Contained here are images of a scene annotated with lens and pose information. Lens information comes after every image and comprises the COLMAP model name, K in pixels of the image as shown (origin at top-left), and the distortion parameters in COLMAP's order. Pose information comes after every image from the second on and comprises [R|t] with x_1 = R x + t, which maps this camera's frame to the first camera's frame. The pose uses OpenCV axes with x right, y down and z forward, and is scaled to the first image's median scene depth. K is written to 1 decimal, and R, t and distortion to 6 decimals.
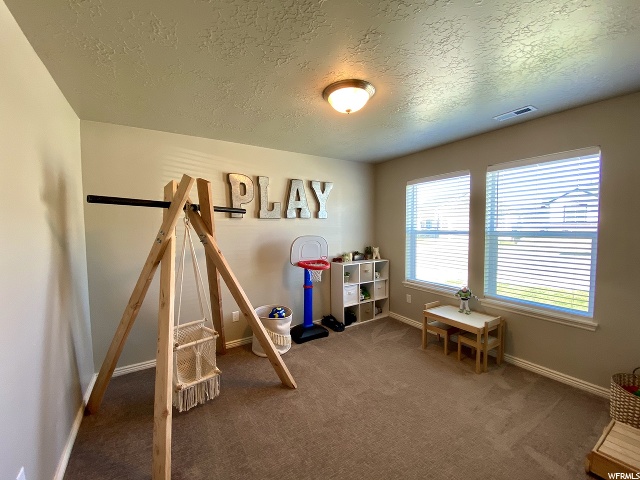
lens RADIAL K [[259.6, 0, 315.7], [0, 259.6, 236.8], [0, 0, 1]] dist [0.002371, -0.006707]
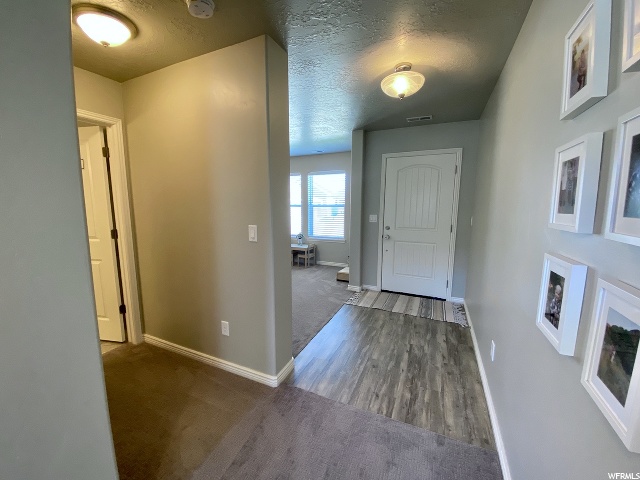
lens RADIAL K [[259.6, 0, 318.5], [0, 259.6, 238.1], [0, 0, 1]] dist [0.002371, -0.006707]
pose [[0.825315, -0.081153, 0.558811, -0.495130], [0.021547, 0.993424, 0.112445, 0.011277], [-0.564262, -0.080762, 0.821636, -0.842639]]
